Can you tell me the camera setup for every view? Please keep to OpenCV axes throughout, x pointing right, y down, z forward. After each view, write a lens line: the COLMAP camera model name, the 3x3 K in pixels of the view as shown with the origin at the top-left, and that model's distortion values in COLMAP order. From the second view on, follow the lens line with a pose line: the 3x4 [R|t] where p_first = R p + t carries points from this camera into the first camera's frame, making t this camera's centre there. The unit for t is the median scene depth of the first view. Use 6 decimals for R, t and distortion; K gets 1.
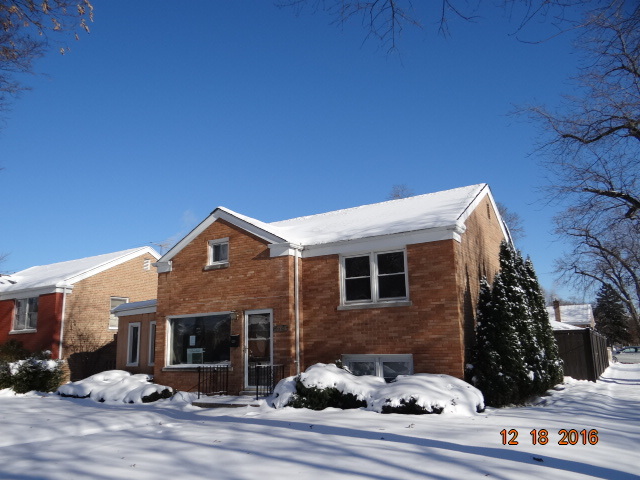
lens RADIAL K [[500.8, 0, 320.0], [0, 500.8, 240.0], [0, 0, 1]] dist [0.009202, 0.005071]
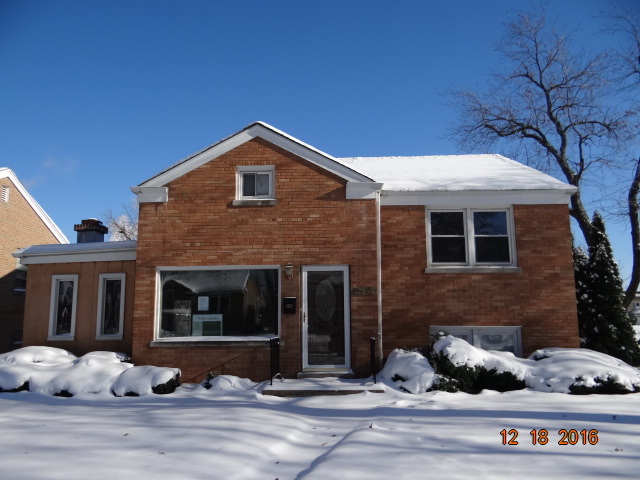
lens RADIAL K [[500.8, 0, 320.0], [0, 500.8, 240.0], [0, 0, 1]] dist [0.009202, 0.005071]
pose [[0.878295, 0.094797, 0.468627, -0.498674], [-0.117414, 0.992897, 0.019205, 0.088494], [-0.463478, -0.071891, 0.883188, 0.343830]]
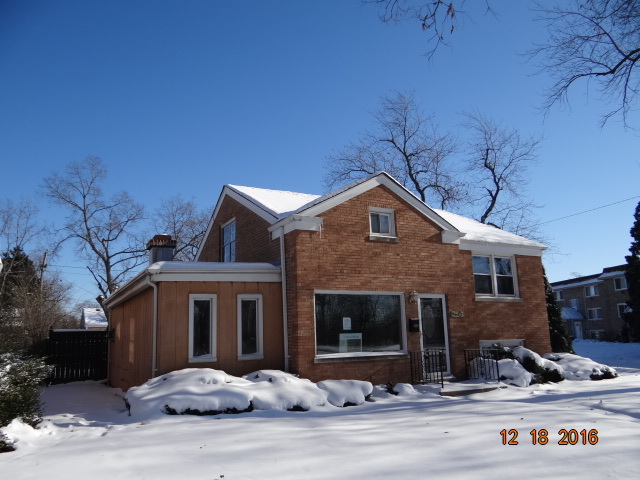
lens RADIAL K [[500.8, 0, 320.0], [0, 500.8, 240.0], [0, 0, 1]] dist [0.009202, 0.005071]
pose [[0.506097, 0.176520, 0.844220, -1.085069], [-0.173506, 0.979658, -0.100825, 0.175524], [-0.844844, -0.095450, 0.526429, 0.697061]]
